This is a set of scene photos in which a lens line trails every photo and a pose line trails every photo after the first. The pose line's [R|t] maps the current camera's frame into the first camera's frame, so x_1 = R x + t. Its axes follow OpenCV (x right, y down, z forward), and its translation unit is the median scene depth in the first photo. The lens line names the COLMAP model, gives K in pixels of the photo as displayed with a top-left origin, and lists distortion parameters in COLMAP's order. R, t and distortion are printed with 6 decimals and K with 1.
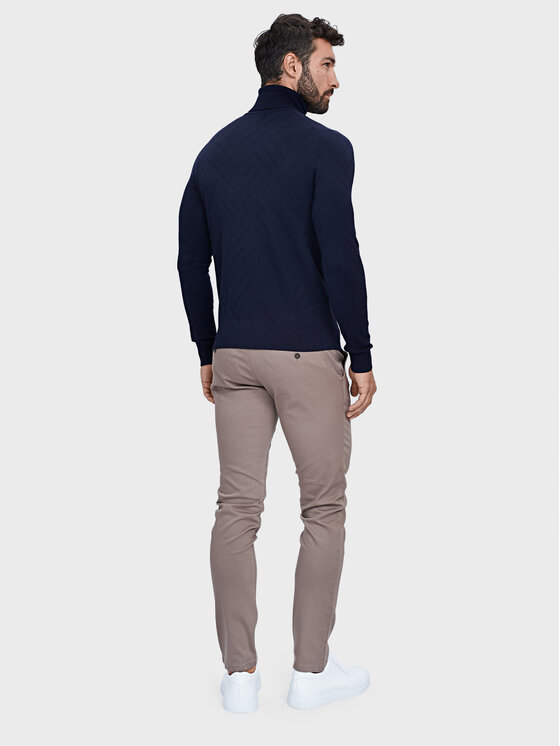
lens RADIAL K [[1085.2, 0, 279.2], [0, 1085.2, 372.7], [0, 0, 1]] dist [-0.093806, 0.000000]
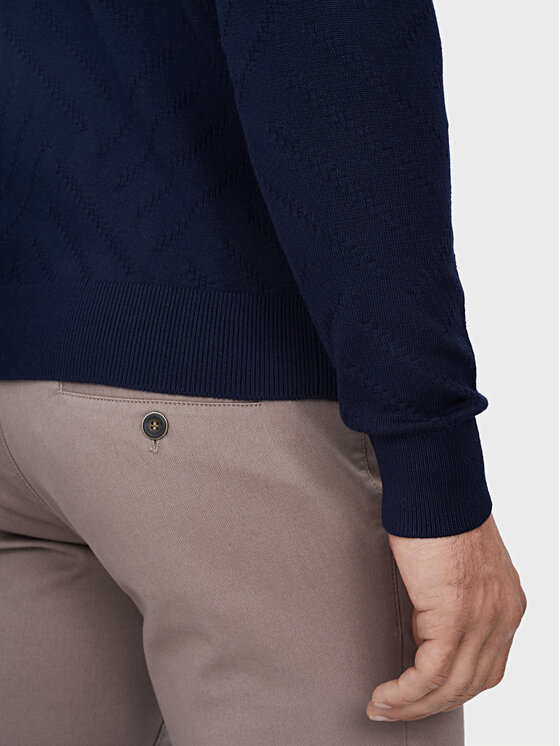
lens RADIAL K [[1085.2, 0, 280.2], [0, 1085.2, 373.5], [0, 0, 1]] dist [-0.093806, 0.000000]
pose [[0.950752, -0.008029, -0.309850, 0.103607], [0.003380, 0.999874, -0.015539, -0.022349], [0.309935, 0.013726, 0.950659, 0.805915]]
